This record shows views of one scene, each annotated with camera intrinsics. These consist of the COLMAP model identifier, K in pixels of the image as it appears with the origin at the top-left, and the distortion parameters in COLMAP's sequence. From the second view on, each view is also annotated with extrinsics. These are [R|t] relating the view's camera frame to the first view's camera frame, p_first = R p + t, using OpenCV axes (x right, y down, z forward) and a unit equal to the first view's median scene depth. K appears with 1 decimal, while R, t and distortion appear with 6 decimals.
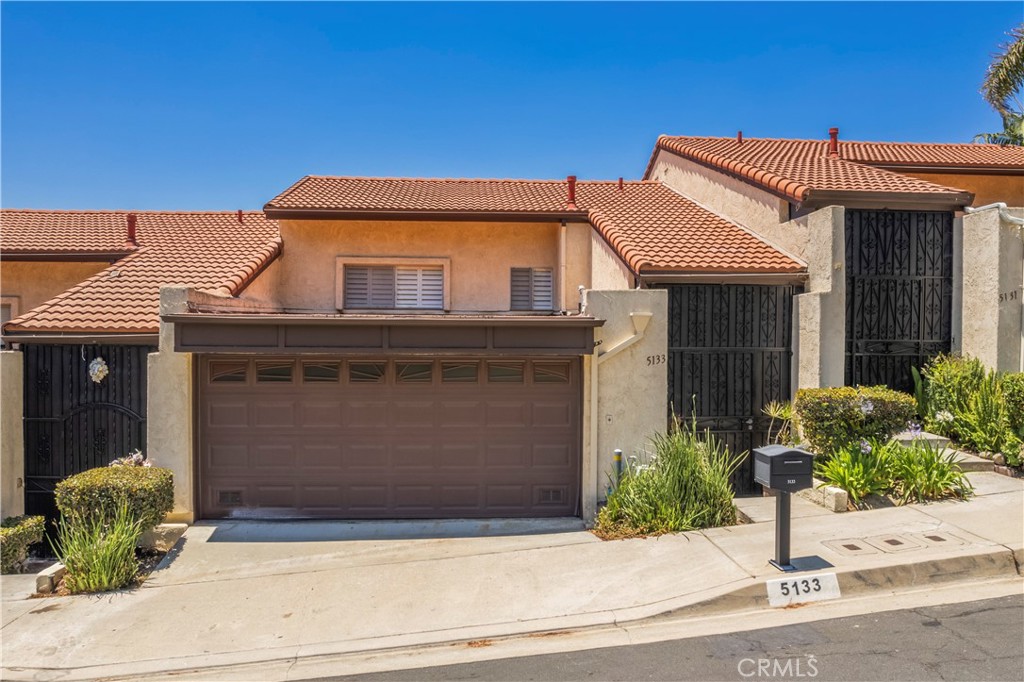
lens RADIAL K [[800.1, 0, 512.0], [0, 800.1, 341.0], [0, 0, 1]] dist [-0.045853, 0.014079]
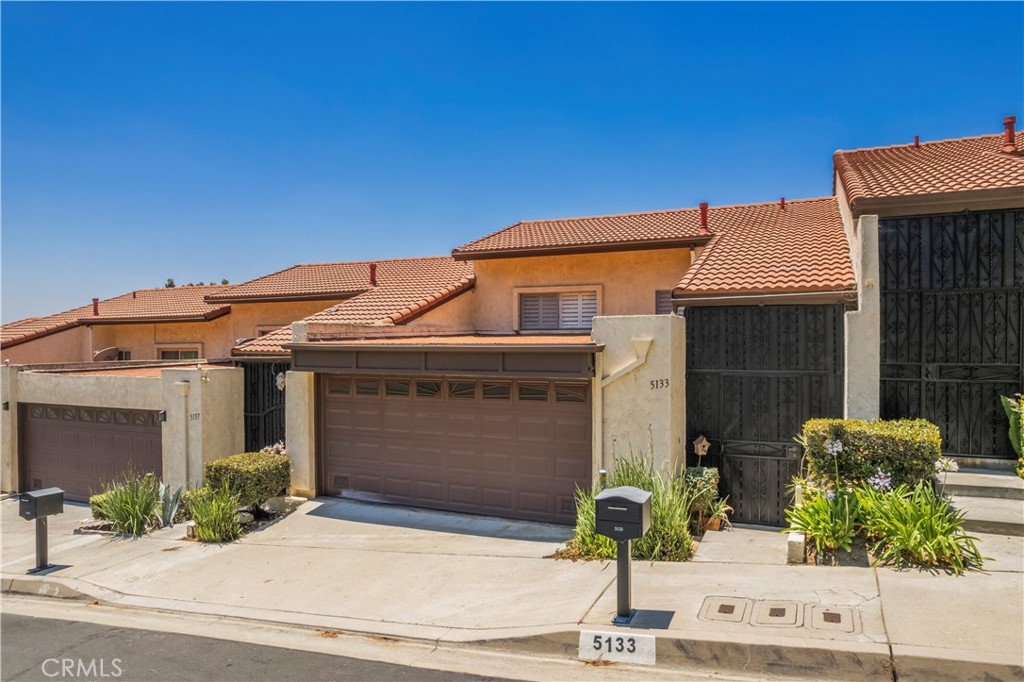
lens RADIAL K [[653.9, 0, 512.0], [0, 653.9, 341.0], [0, 0, 1]] dist [-0.078078, 0.073330]
pose [[0.886616, -0.007793, -0.462440, 0.393558], [0.004382, 0.999955, -0.008450, -0.024606], [0.462485, 0.005465, 0.886610, 0.177325]]
